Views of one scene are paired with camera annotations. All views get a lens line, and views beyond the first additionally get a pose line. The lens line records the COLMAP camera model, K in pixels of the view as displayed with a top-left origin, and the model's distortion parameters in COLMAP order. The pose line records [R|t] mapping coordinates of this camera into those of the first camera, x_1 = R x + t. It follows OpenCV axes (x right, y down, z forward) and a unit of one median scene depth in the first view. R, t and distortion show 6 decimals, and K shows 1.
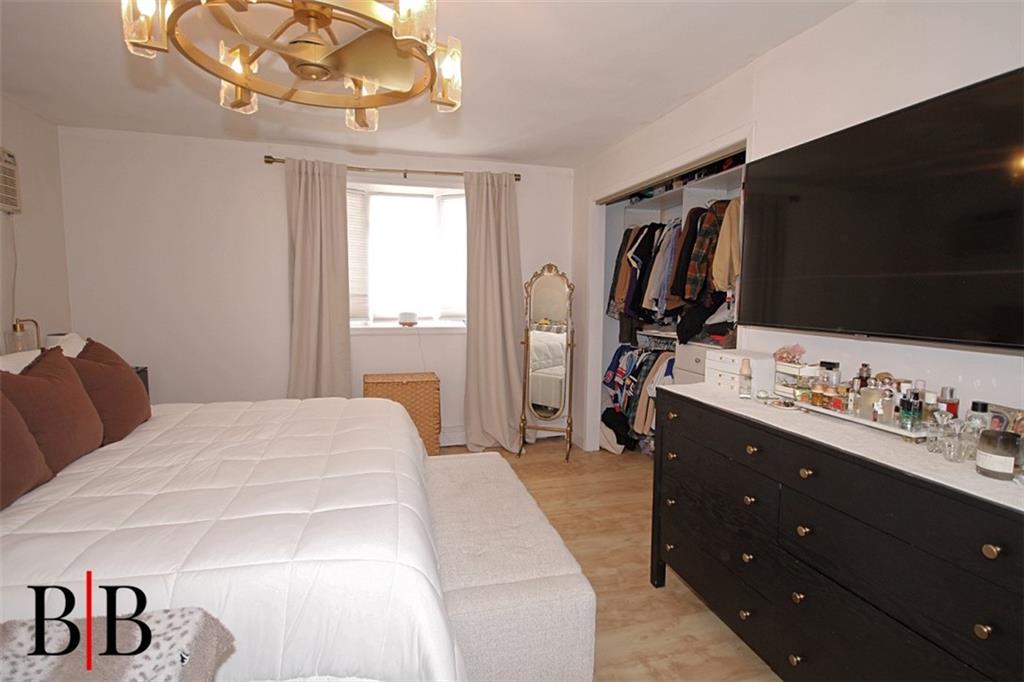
lens RADIAL K [[496.3, 0, 512.4], [0, 496.3, 339.2], [0, 0, 1]] dist [0.004105, -0.000218]
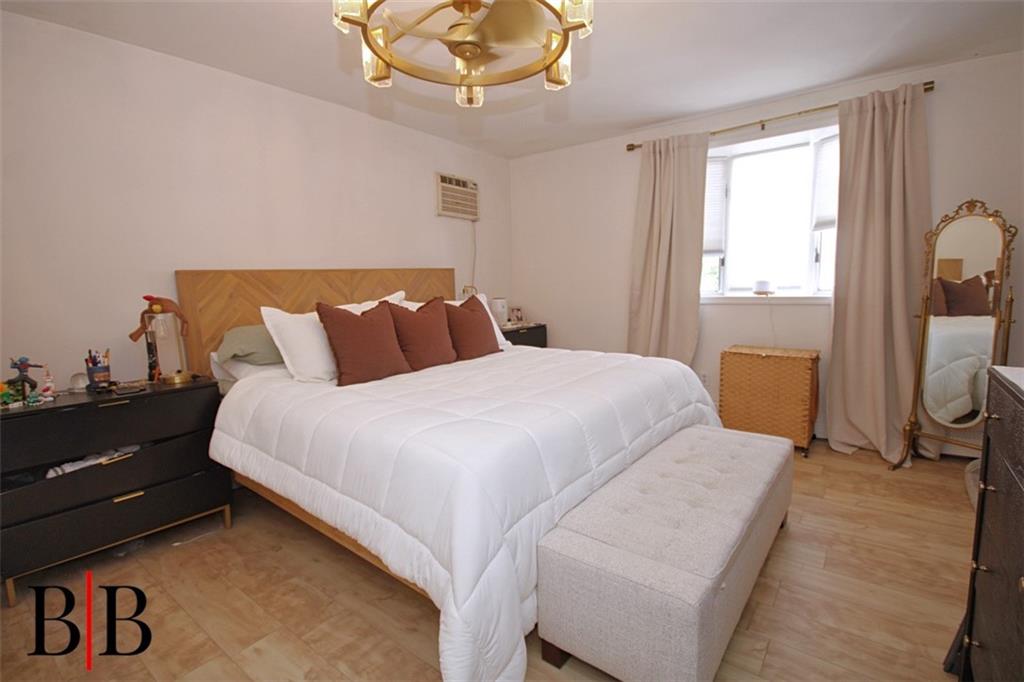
lens RADIAL K [[454.9, 0, 516.9], [0, 454.9, 344.1], [0, 0, 1]] dist [0.001251, -0.000178]
pose [[0.622415, 0.081033, -0.778481, 0.184432], [-0.043517, 0.996670, 0.068951, 0.027044], [0.781476, -0.009039, 0.623869, 0.128880]]
